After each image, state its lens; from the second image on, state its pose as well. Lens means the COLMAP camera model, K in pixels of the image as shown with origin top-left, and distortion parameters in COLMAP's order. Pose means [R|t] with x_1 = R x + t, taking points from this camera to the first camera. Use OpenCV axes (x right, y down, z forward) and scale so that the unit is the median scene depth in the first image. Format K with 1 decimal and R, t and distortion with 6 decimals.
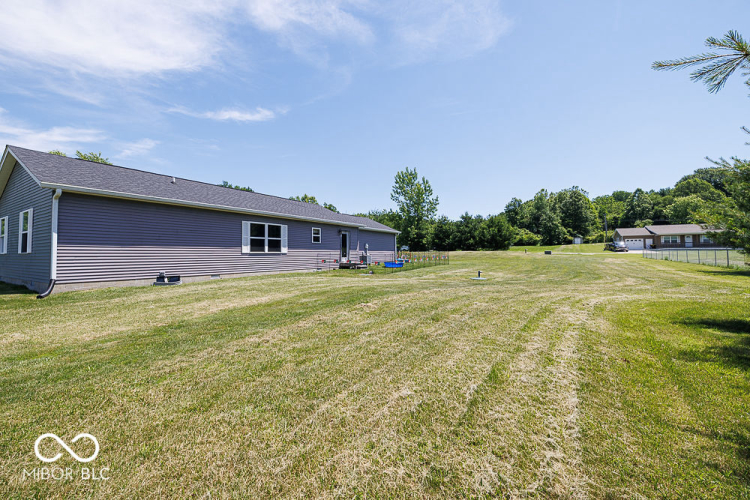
lens RADIAL K [[319.2, 0, 375.7], [0, 319.2, 243.6], [0, 0, 1]] dist [0.001025, 0.000054]
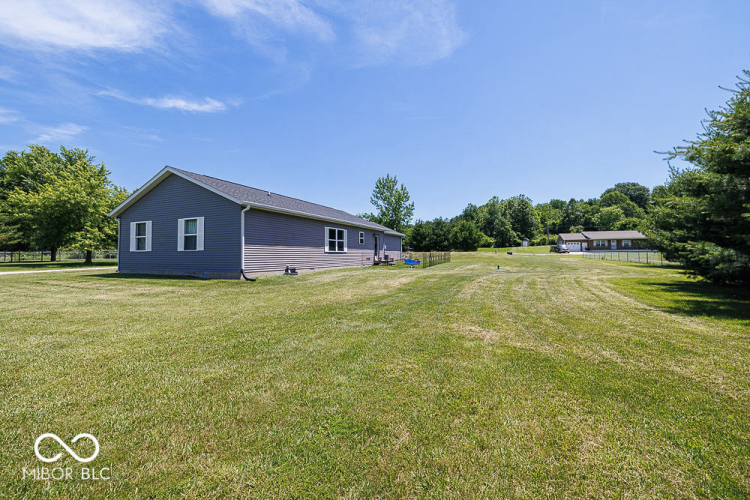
lens RADIAL K [[317.4, 0, 378.5], [0, 317.4, 253.1], [0, 0, 1]] dist [-0.001460, -0.000237]
pose [[0.988601, 0.004606, 0.150488, -0.057159], [-0.008690, 0.999611, 0.026491, -0.000146], [-0.150308, -0.027497, 0.988257, -0.042995]]
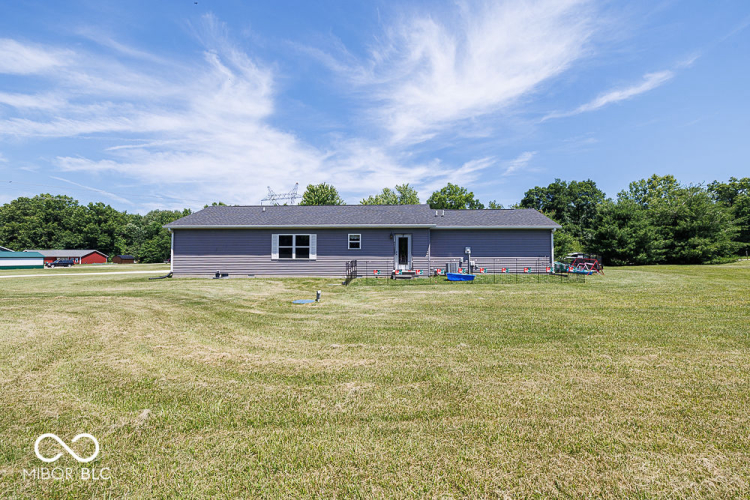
lens RADIAL K [[319.2, 0, 375.7], [0, 319.2, 243.6], [0, 0, 1]] dist [0.001025, 0.000054]
pose [[0.460844, -0.028755, -0.887015, 0.133279], [0.024081, 0.999512, -0.019891, 0.000305], [0.887154, -0.012193, 0.461312, 0.112028]]
